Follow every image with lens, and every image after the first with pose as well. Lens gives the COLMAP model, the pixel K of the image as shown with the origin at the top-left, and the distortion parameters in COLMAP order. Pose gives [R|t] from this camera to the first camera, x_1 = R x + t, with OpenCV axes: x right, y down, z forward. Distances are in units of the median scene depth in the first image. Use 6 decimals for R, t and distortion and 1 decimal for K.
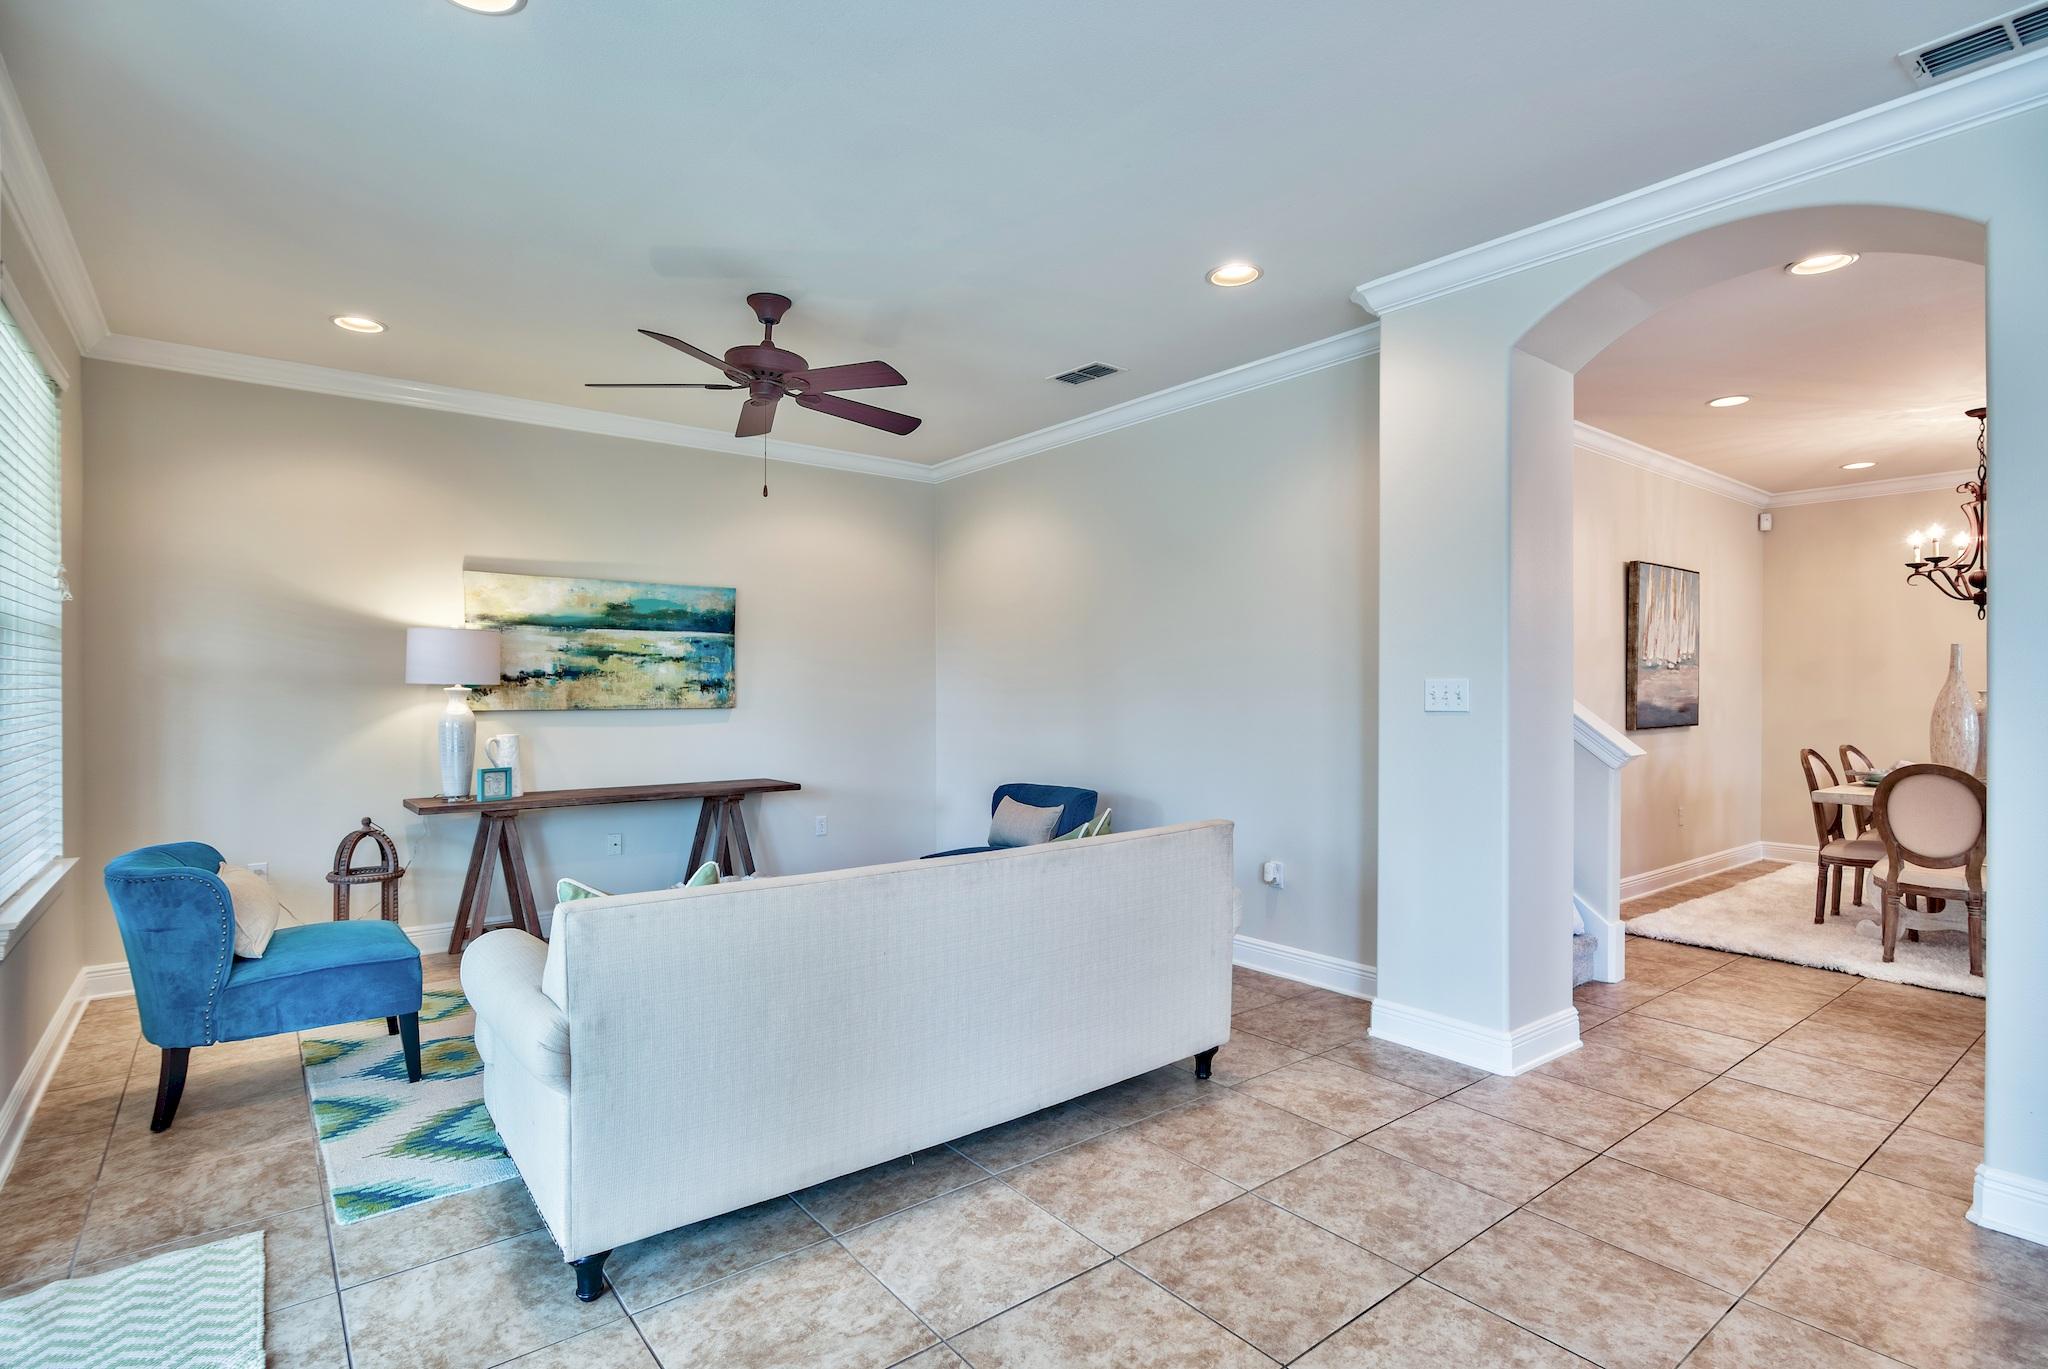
lens RADIAL K [[996.8, 0, 1017.4], [0, 996.8, 678.4], [0, 0, 1]] dist [-0.001669, -0.000145]
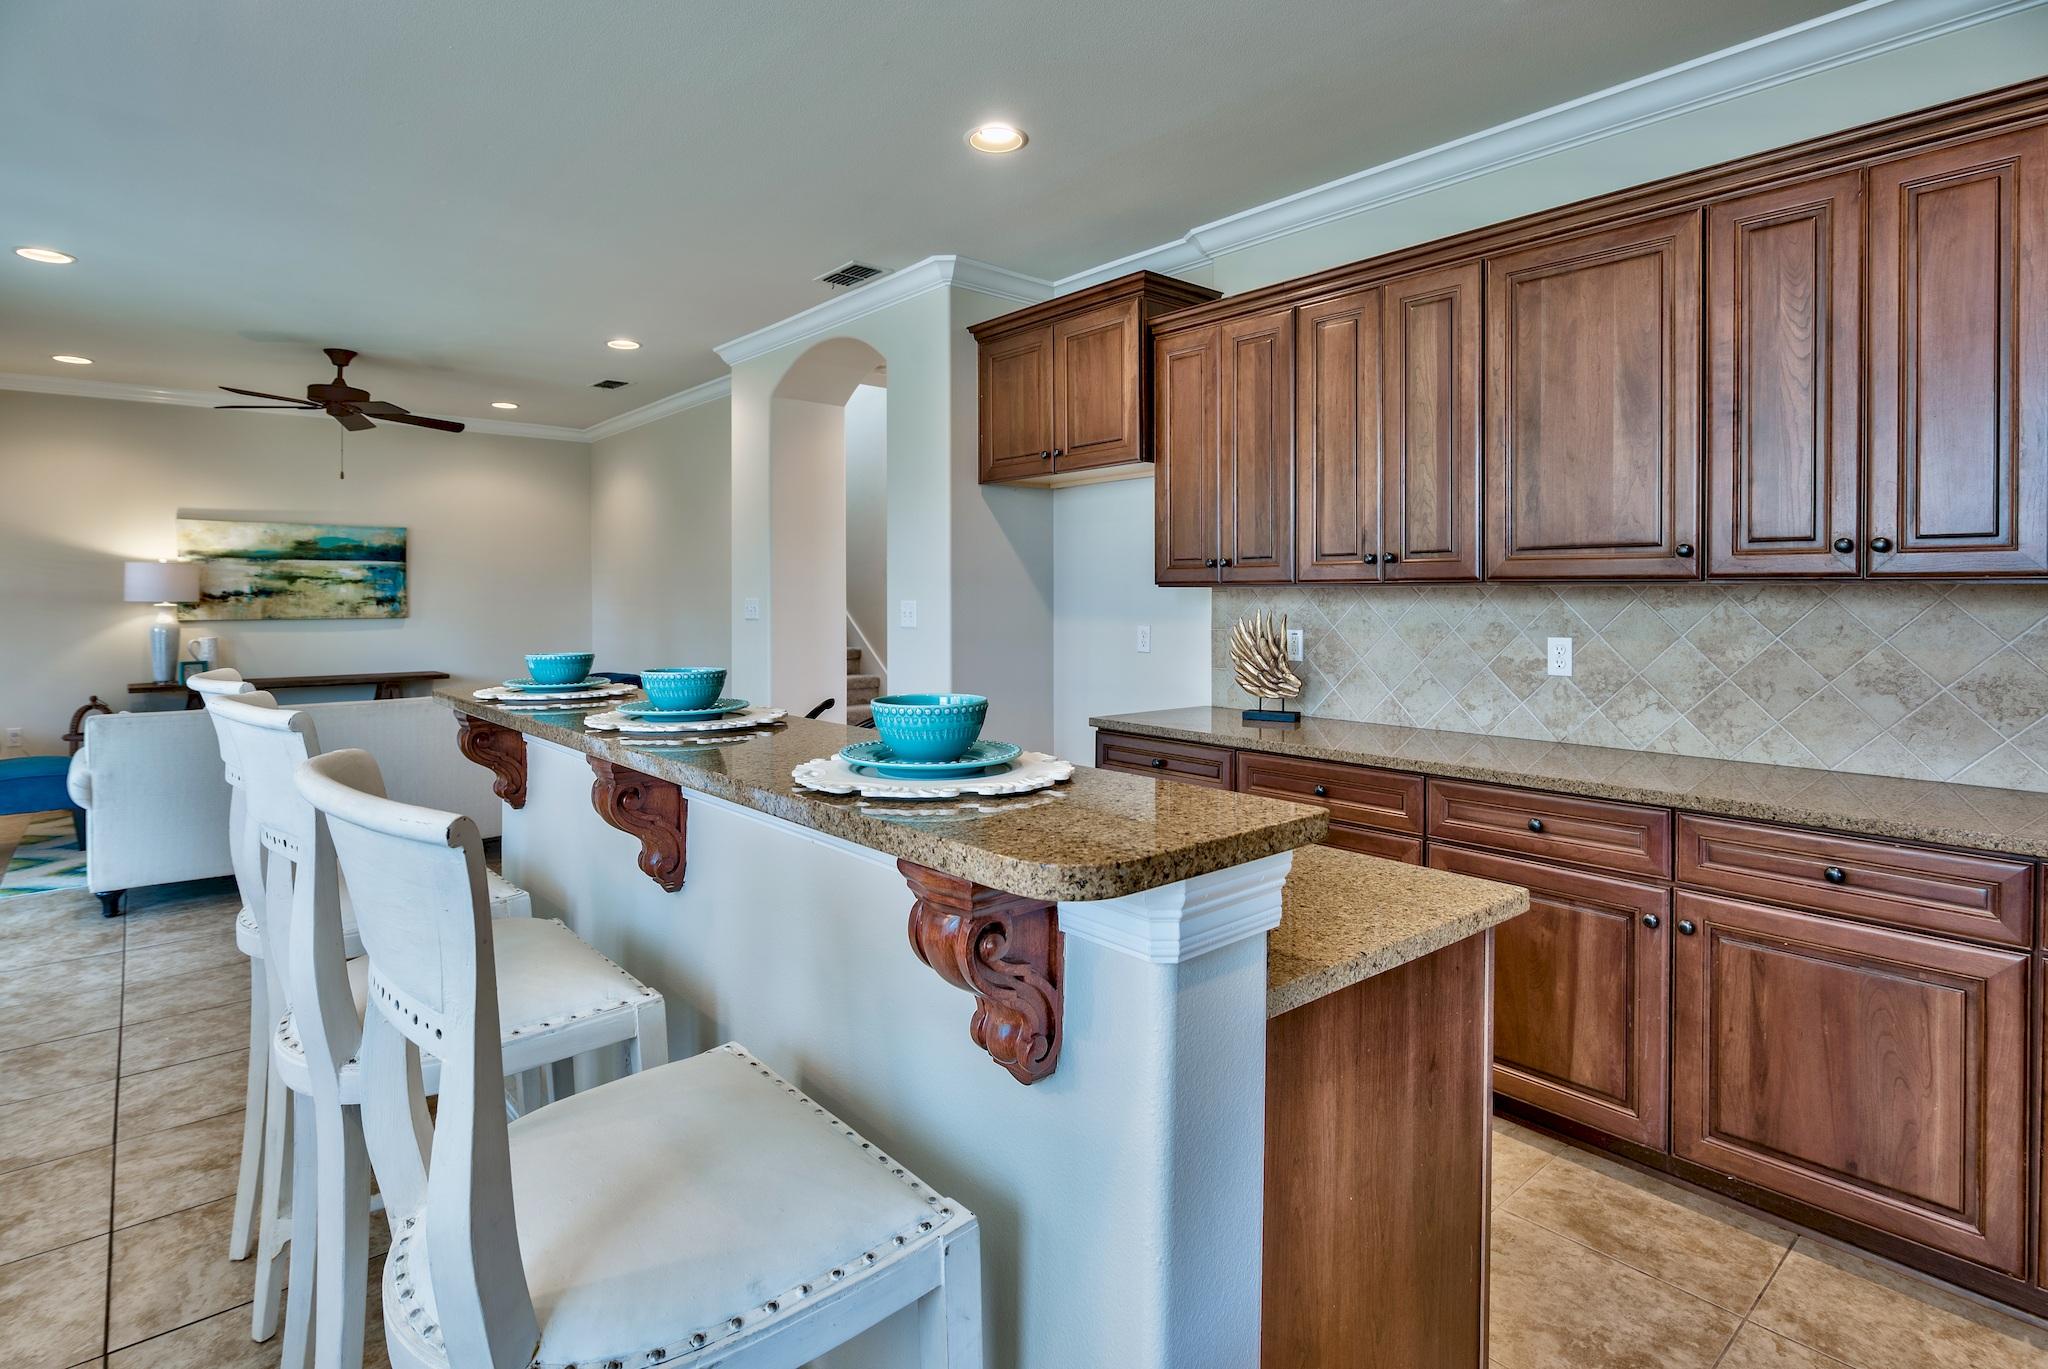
lens RADIAL K [[1019.9, 0, 976.1], [0, 1019.9, 593.4], [0, 0, 1]] dist [0.001472, 0.000262]
pose [[0.999561, -0.001815, 0.029588, 0.481115], [0.001578, 0.999966, 0.008047, -0.013828], [-0.029601, -0.007997, 0.999530, -0.421521]]
